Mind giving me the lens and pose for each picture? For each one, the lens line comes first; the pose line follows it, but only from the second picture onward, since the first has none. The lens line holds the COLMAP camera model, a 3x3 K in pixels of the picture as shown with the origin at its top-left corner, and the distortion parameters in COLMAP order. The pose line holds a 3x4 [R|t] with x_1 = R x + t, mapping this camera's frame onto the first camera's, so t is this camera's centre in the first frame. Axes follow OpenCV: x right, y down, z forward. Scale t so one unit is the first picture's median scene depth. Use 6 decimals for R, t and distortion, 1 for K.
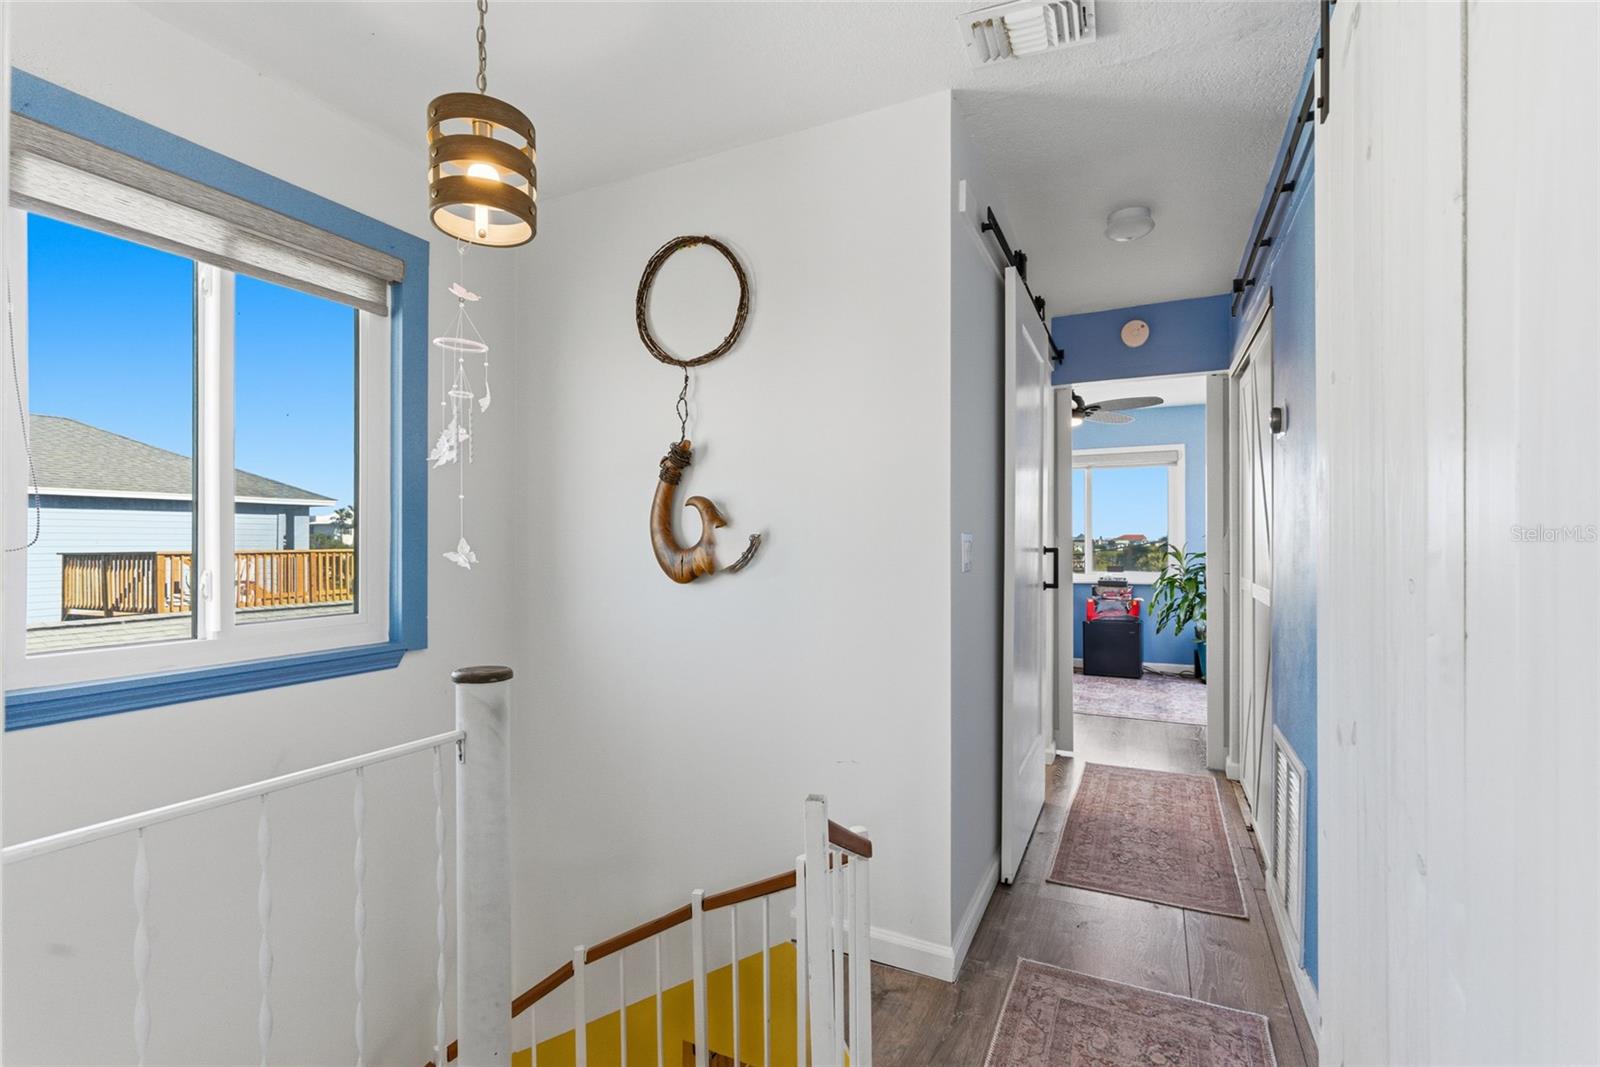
lens RADIAL K [[720.7, 0, 793.7], [0, 720.7, 544.1], [0, 0, 1]] dist [-0.001957, 0.001578]
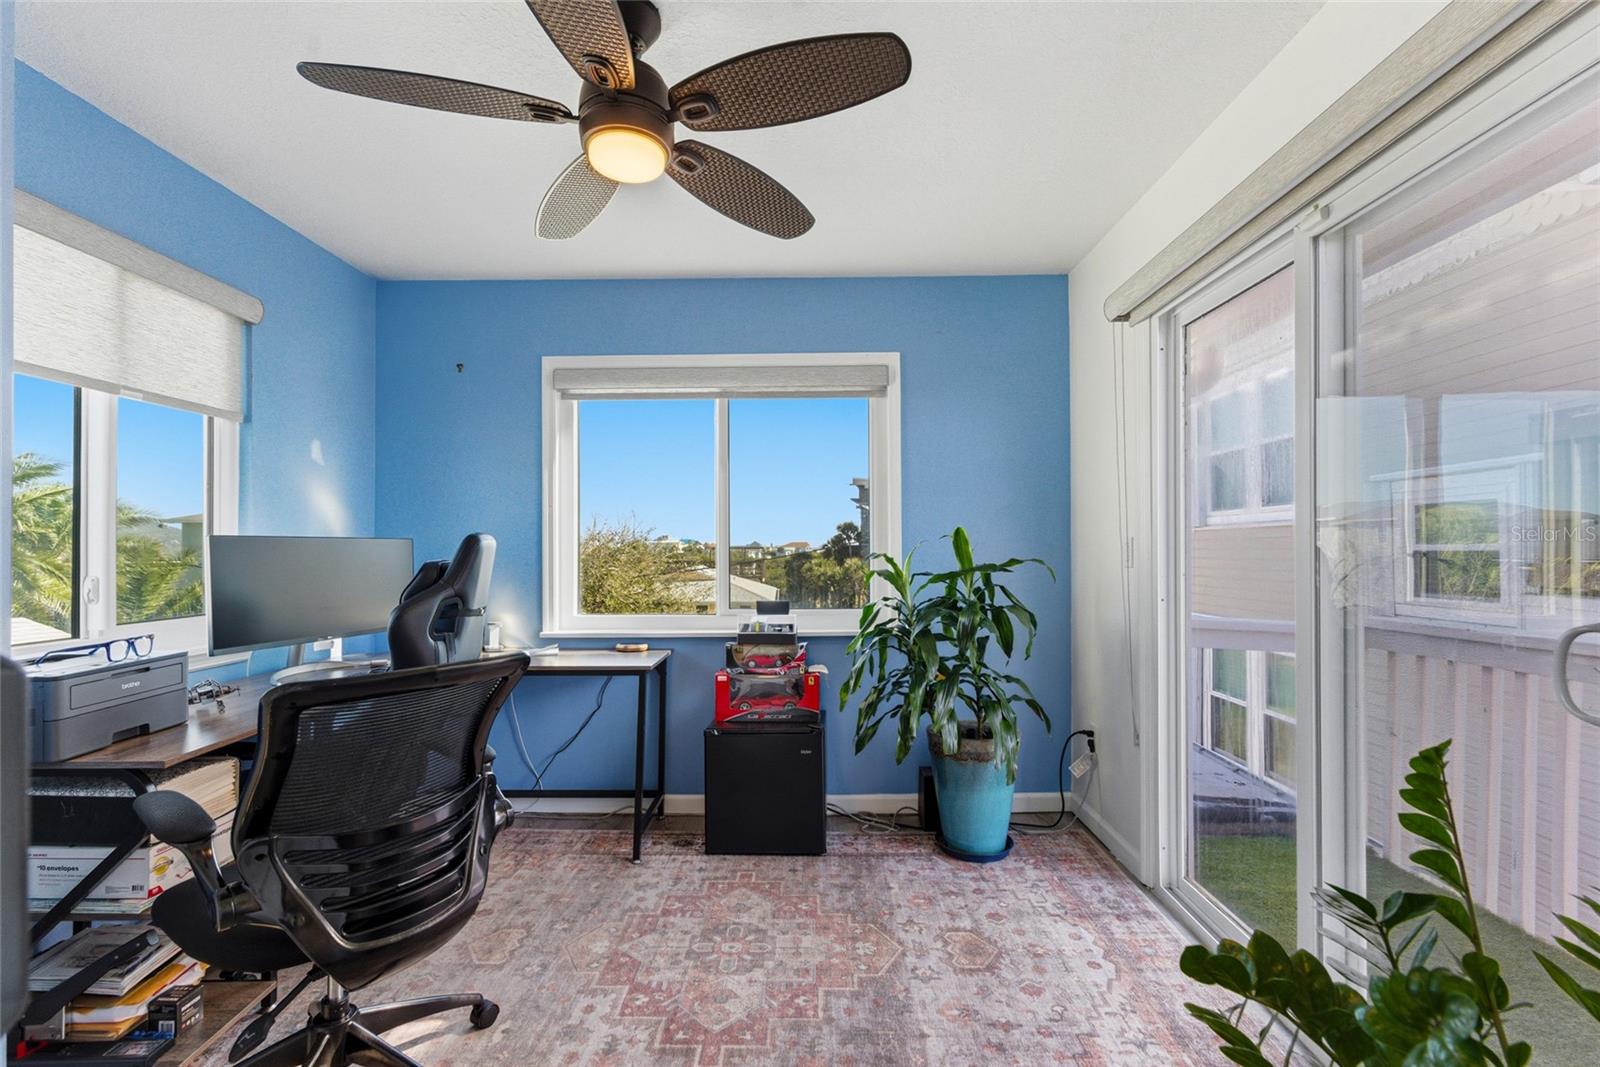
lens RADIAL K [[720.7, 0, 798.7], [0, 720.7, 542.4], [0, 0, 1]] dist [-0.001957, 0.001578]
pose [[0.904684, 0.001589, 0.426079, 0.264137], [0.003696, 0.999926, -0.011577, -0.001614], [-0.426066, 0.012048, 0.904612, 0.573778]]
